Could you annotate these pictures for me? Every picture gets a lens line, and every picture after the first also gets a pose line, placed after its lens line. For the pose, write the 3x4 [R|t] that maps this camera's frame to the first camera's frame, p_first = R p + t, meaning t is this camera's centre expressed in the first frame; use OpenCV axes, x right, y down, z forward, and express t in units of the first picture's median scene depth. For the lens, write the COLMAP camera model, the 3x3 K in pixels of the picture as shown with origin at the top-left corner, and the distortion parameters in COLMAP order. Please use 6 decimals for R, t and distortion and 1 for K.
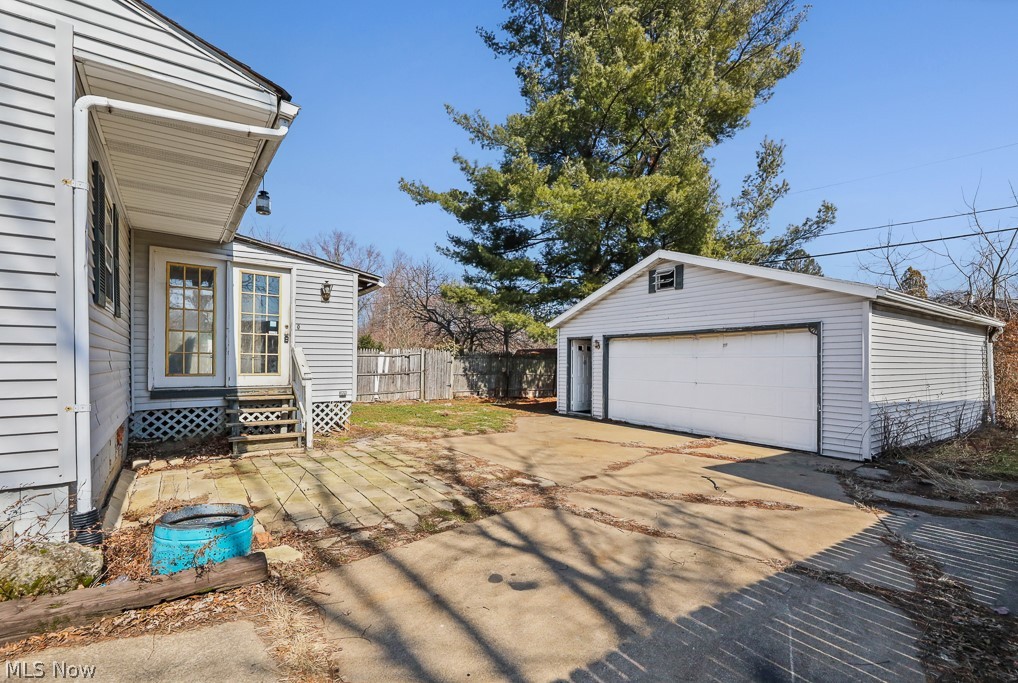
lens RADIAL K [[460.8, 0, 527.7], [0, 460.8, 366.2], [0, 0, 1]] dist [-0.000287, -0.000161]
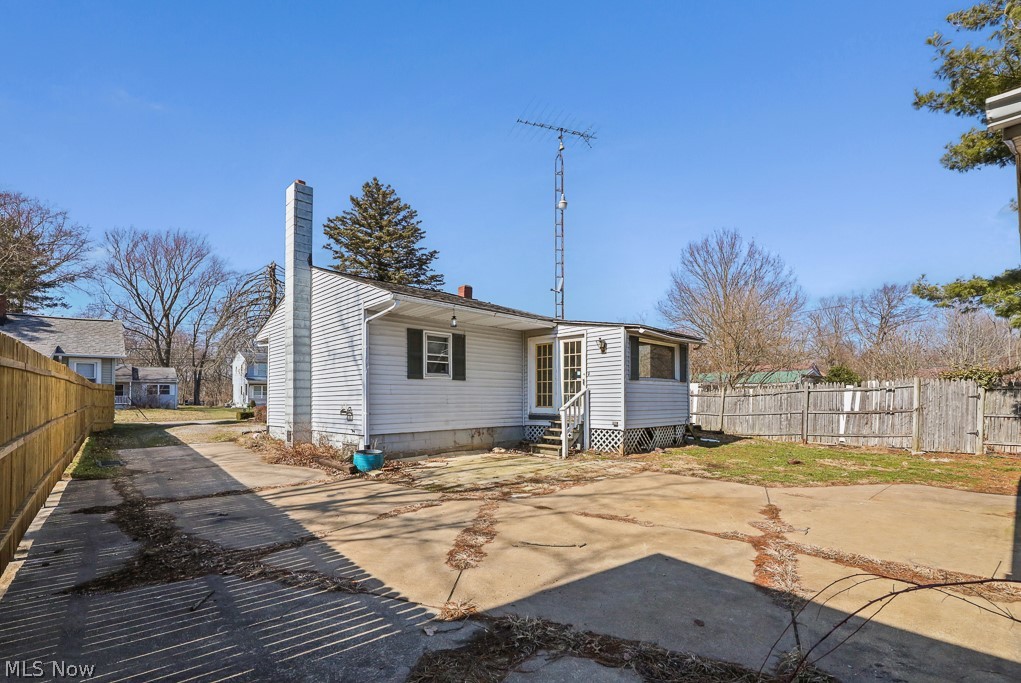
lens RADIAL K [[462.2, 0, 506.4], [0, 462.2, 399.1], [0, 0, 1]] dist [-0.000287, -0.000161]
pose [[0.086145, -0.007312, -0.996256, 0.959556], [-0.003344, 0.999965, -0.007628, 0.003924], [0.996277, 0.003988, 0.086117, 0.677373]]
